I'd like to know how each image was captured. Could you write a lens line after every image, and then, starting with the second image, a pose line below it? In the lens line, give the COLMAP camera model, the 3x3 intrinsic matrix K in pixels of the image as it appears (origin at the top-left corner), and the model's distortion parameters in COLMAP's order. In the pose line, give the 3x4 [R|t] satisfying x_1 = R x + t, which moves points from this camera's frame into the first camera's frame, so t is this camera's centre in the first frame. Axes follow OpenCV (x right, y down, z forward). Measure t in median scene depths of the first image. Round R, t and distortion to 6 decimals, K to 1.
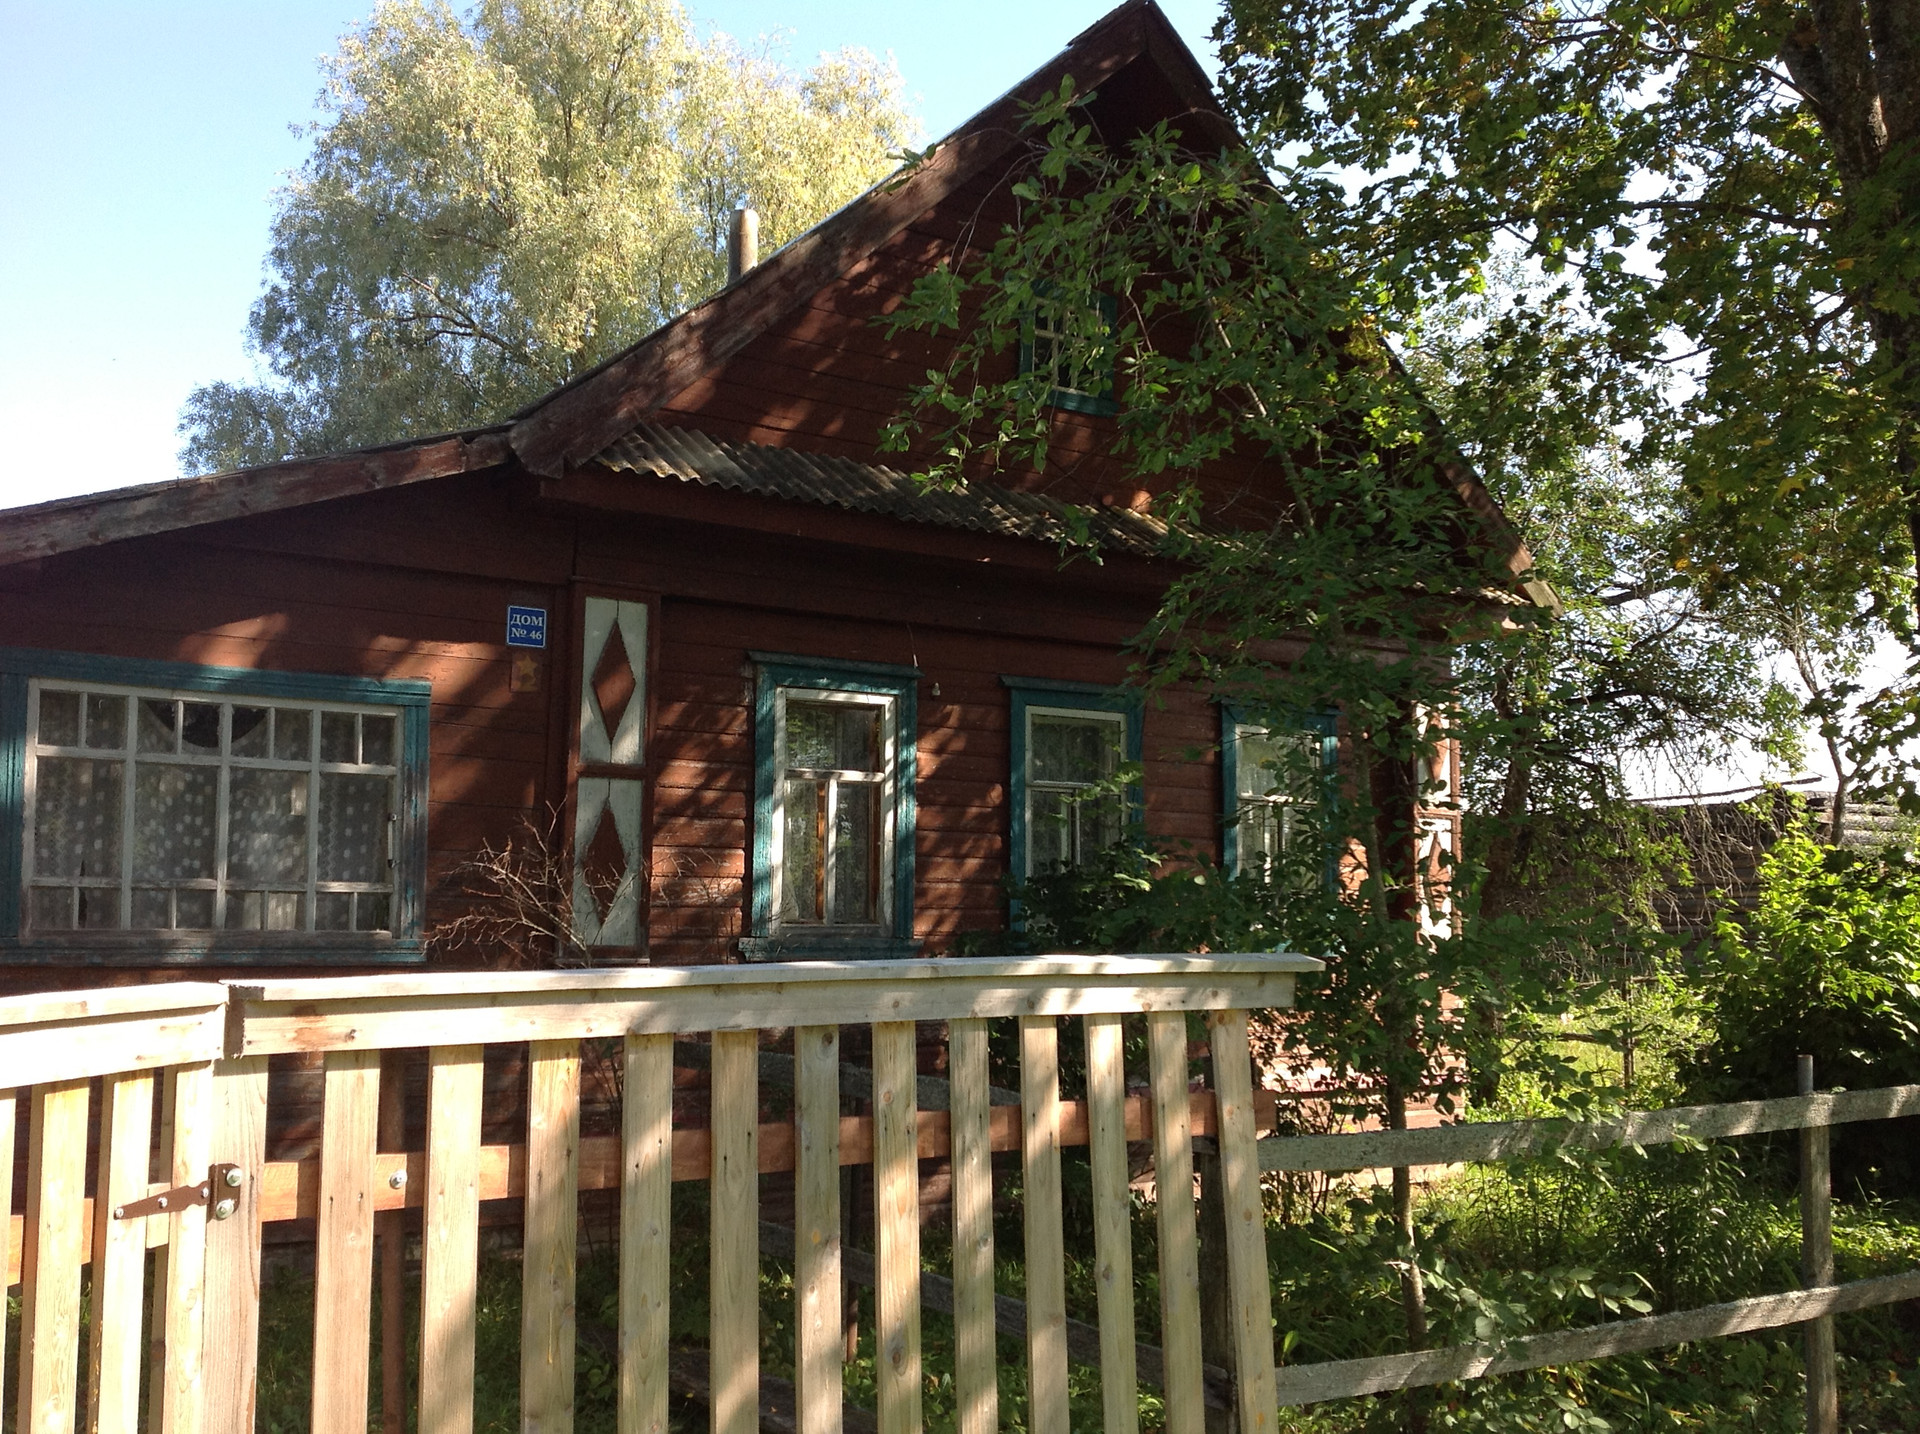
lens RADIAL K [[1770.3, 0, 960.0], [0, 1770.3, 717.0], [0, 0, 1]] dist [0.140107, -0.274583]
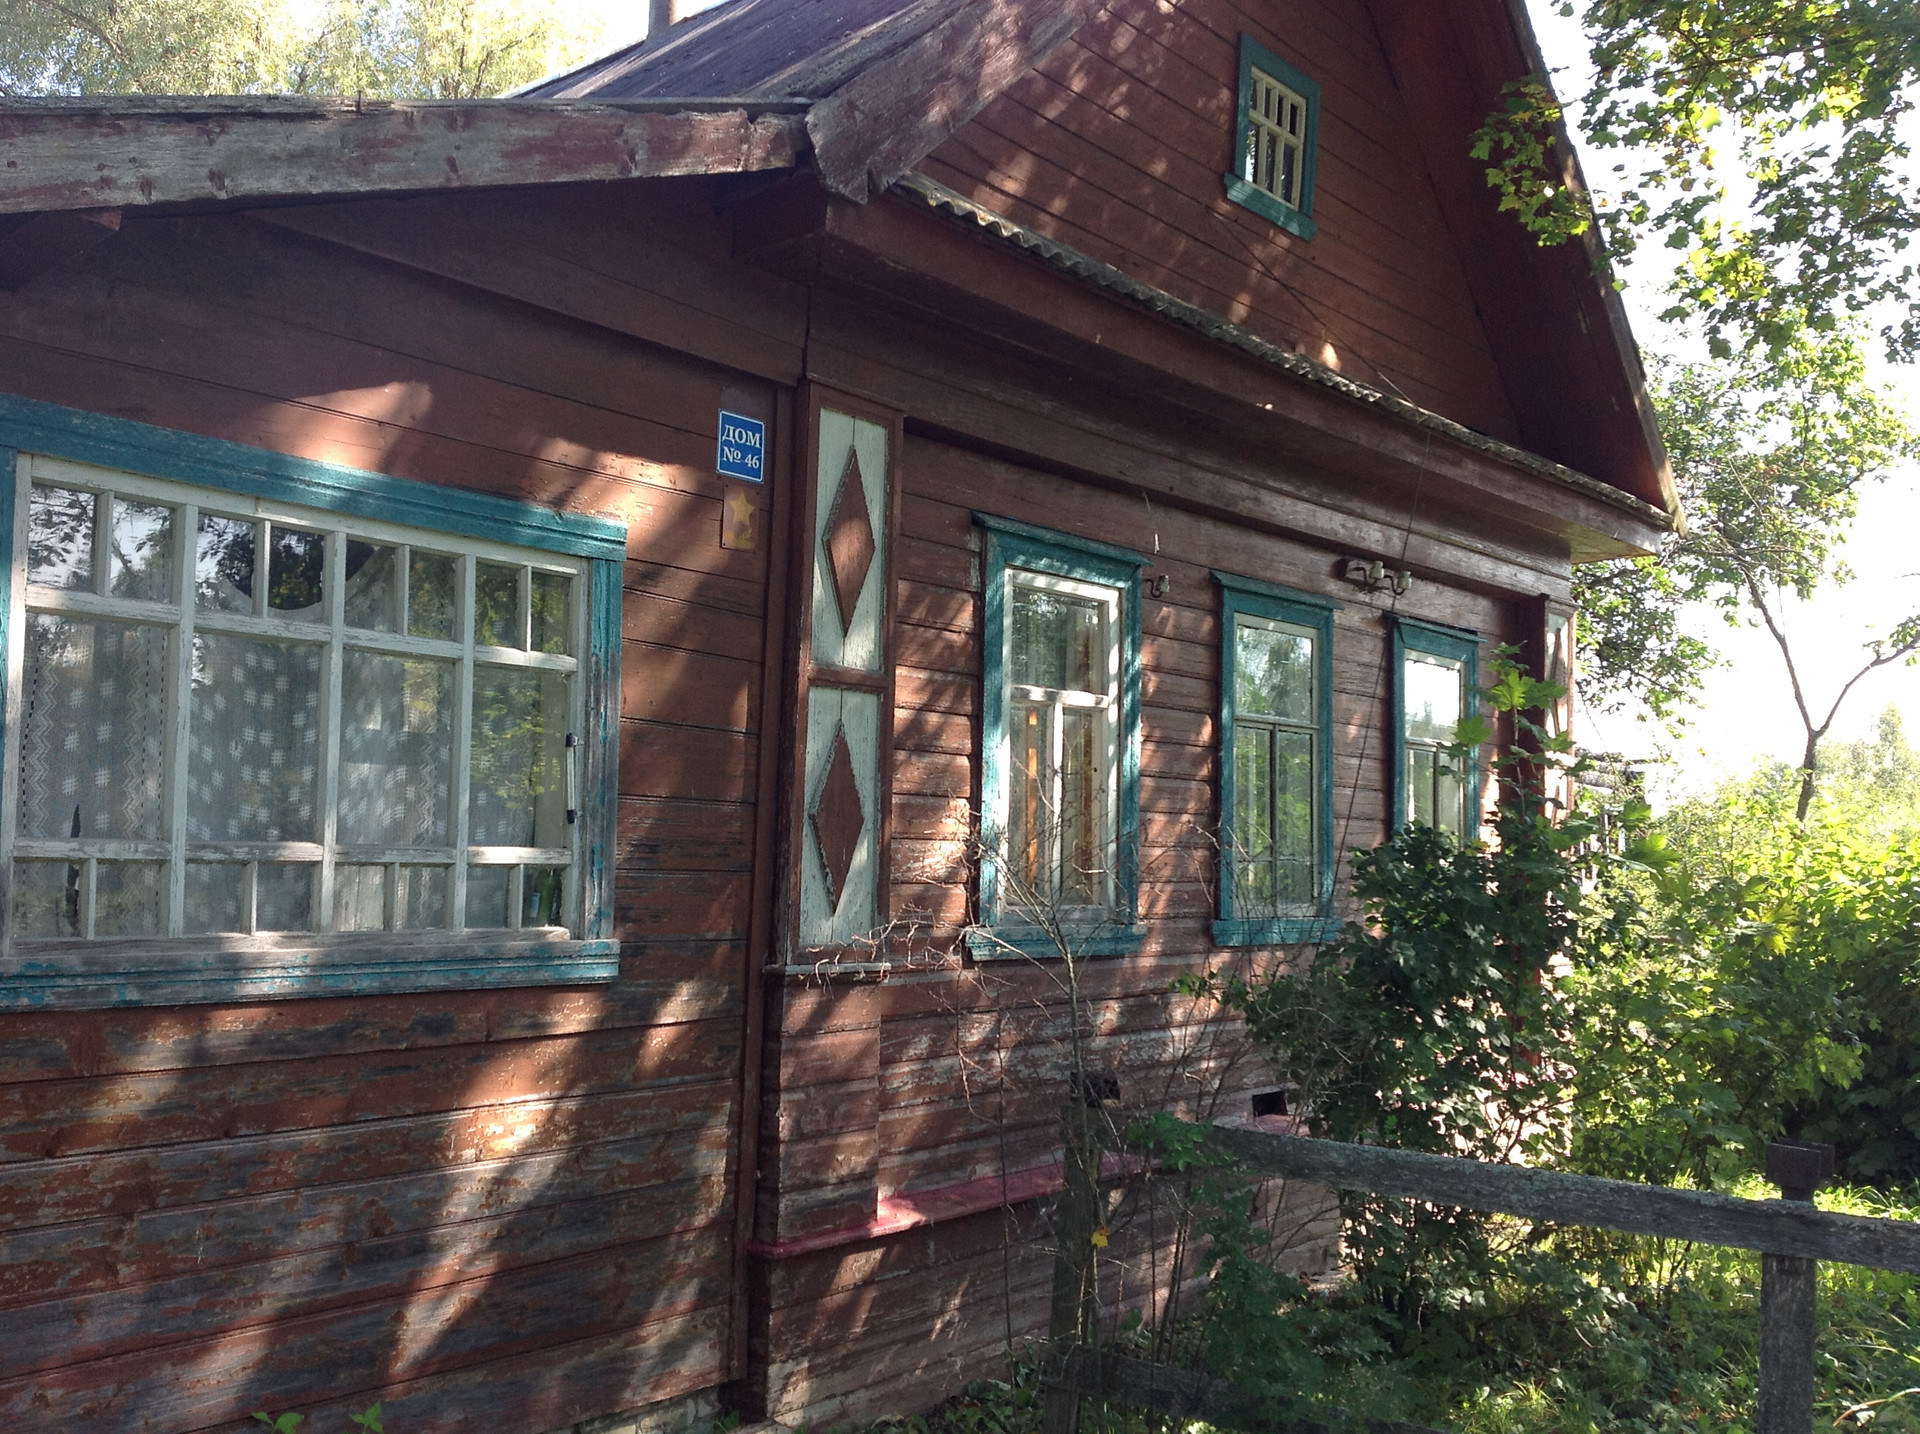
lens RADIAL K [[1770.3, 0, 960.0], [0, 1770.3, 717.0], [0, 0, 1]] dist [0.140107, -0.274583]
pose [[0.960503, 0.032763, 0.276335, -0.348390], [-0.044227, 0.998396, 0.035352, 0.020181], [-0.274733, -0.046177, 0.960411, 0.375117]]
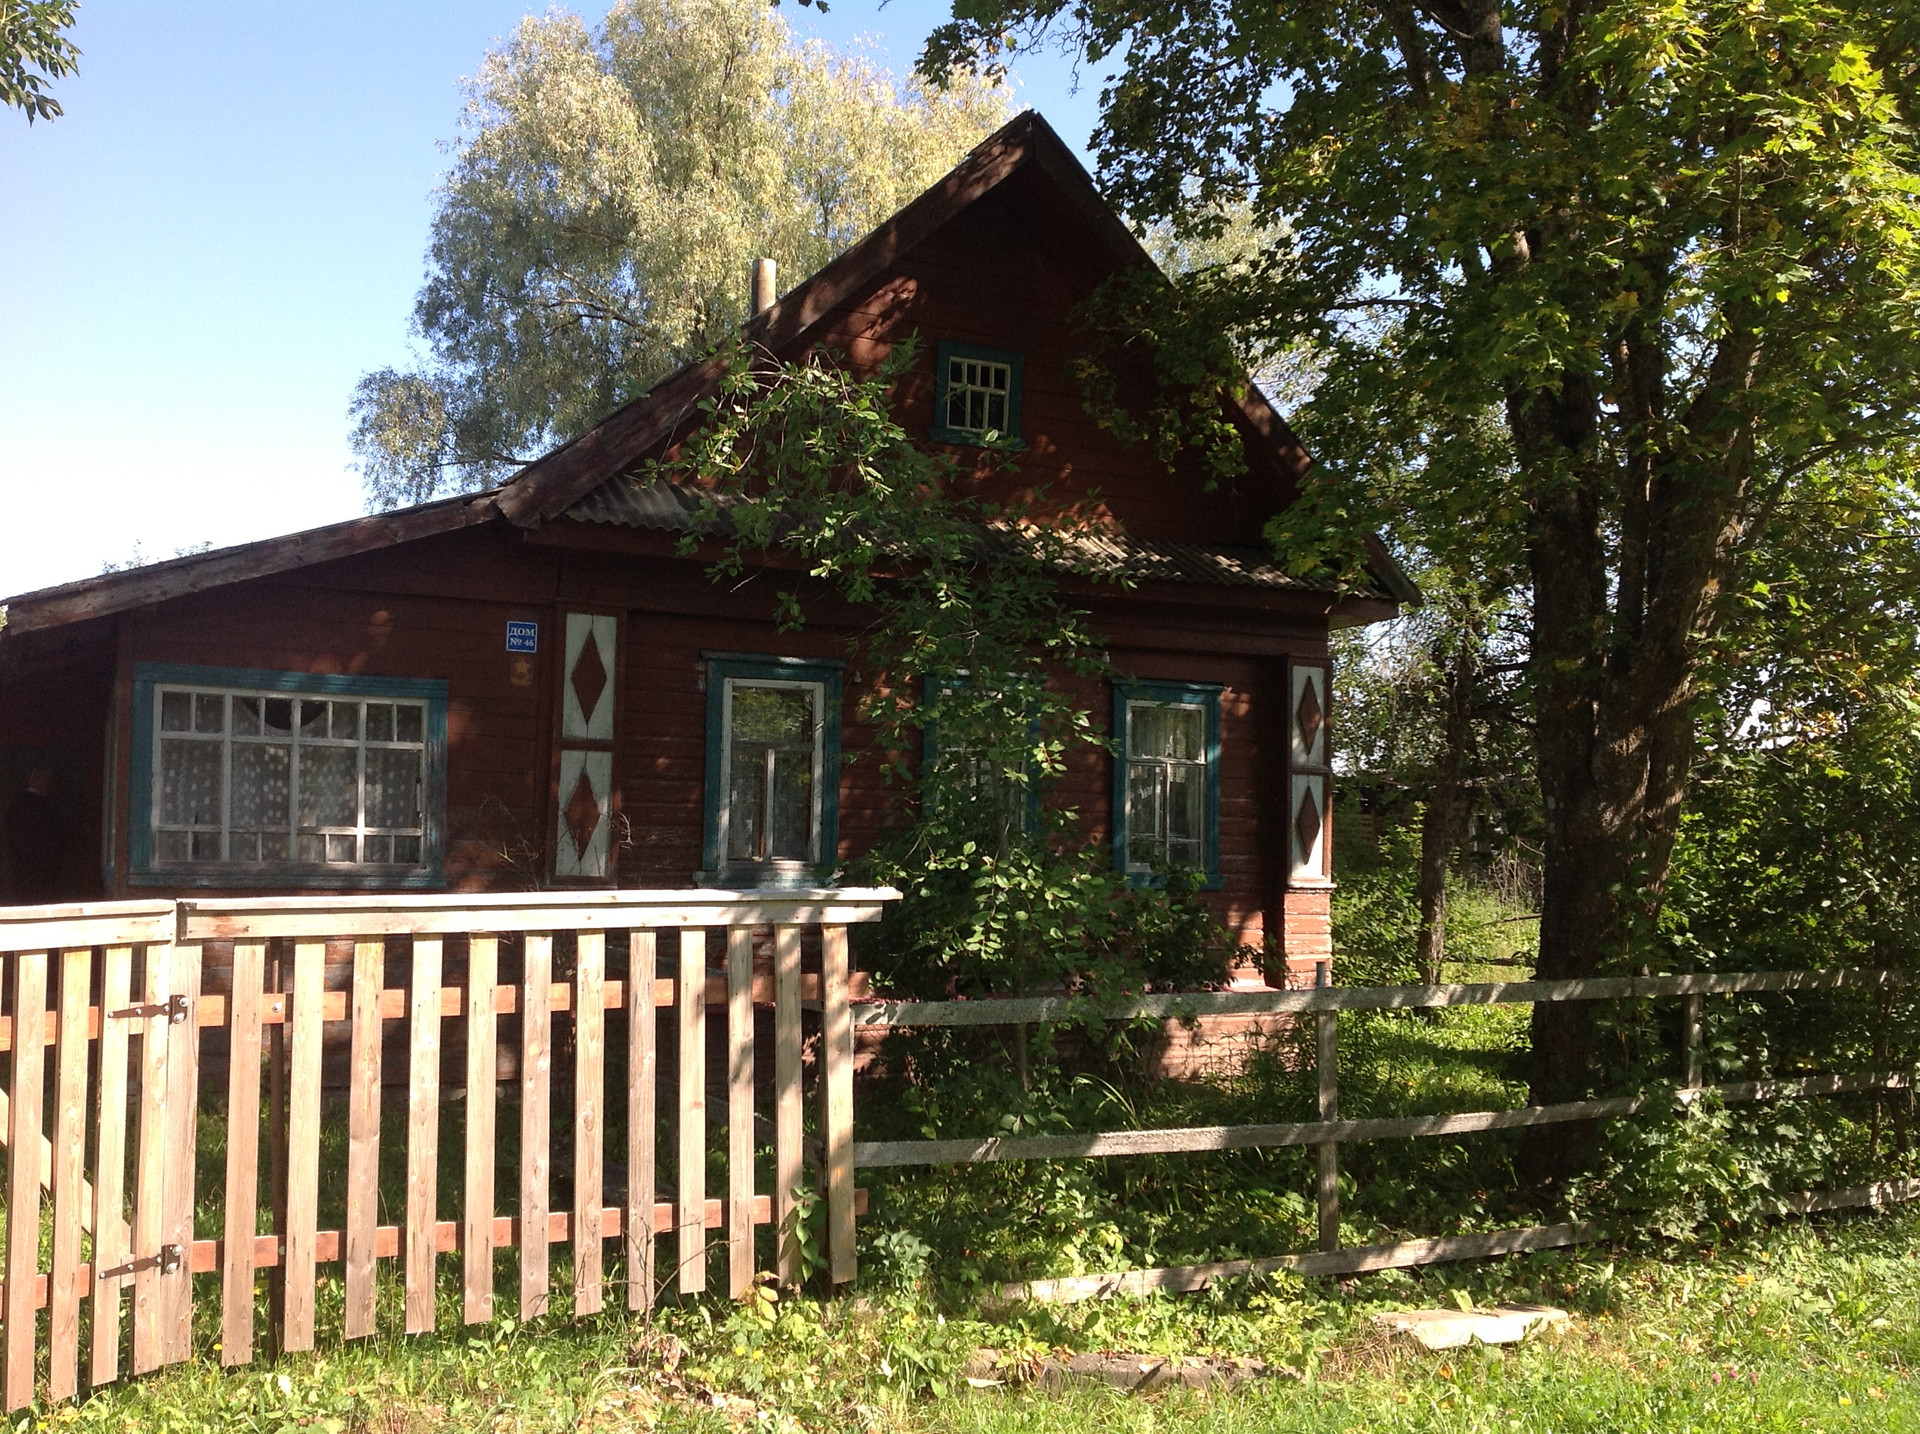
lens RADIAL K [[1770.3, 0, 960.0], [0, 1770.3, 717.0], [0, 0, 1]] dist [0.140107, -0.274583]
pose [[0.994382, 0.003582, -0.105792, 0.226298], [0.000516, 0.999251, 0.038684, -0.043334], [0.105851, -0.038522, 0.993636, -0.291290]]
